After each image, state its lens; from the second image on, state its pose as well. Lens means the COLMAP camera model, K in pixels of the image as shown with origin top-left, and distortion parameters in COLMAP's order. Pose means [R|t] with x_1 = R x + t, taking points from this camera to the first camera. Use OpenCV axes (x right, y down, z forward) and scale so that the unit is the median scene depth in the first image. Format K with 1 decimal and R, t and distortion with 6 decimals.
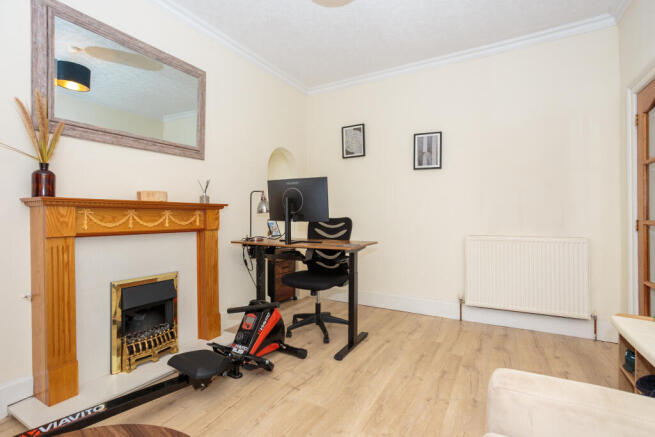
lens RADIAL K [[310.7, 0, 331.3], [0, 310.7, 214.9], [0, 0, 1]] dist [-0.021761, 0.000842]
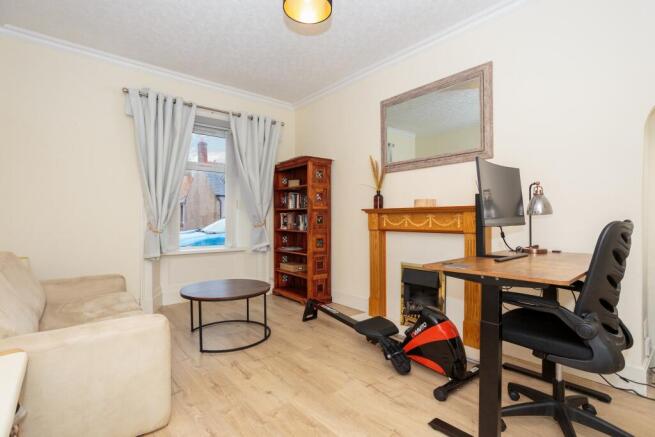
lens RADIAL K [[313.2, 0, 318.5], [0, 313.2, 219.1], [0, 0, 1]] dist [-0.025003, 0.000149]
pose [[-0.365803, 0.007293, -0.930664, 0.706663], [0.009751, 0.999944, 0.004003, -0.003319], [0.930641, -0.007611, -0.365854, 0.942691]]
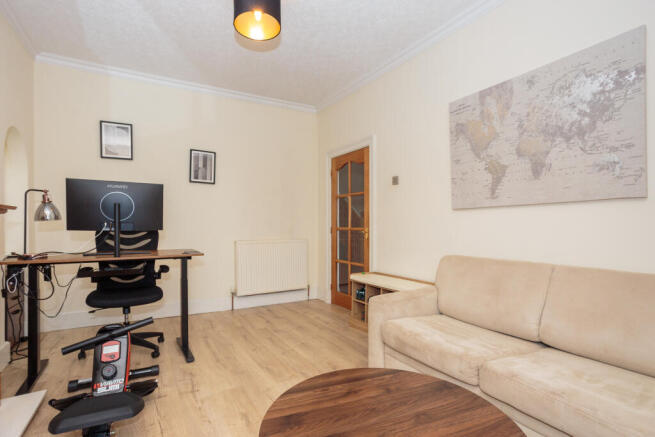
lens RADIAL K [[313.2, 0, 318.5], [0, 313.2, 219.1], [0, 0, 1]] dist [-0.025003, 0.000149]
pose [[0.517675, 0.017911, 0.855390, -0.610672], [-0.003642, 0.999818, -0.018731, 0.003821], [-0.855569, 0.006582, 0.517646, 0.079533]]
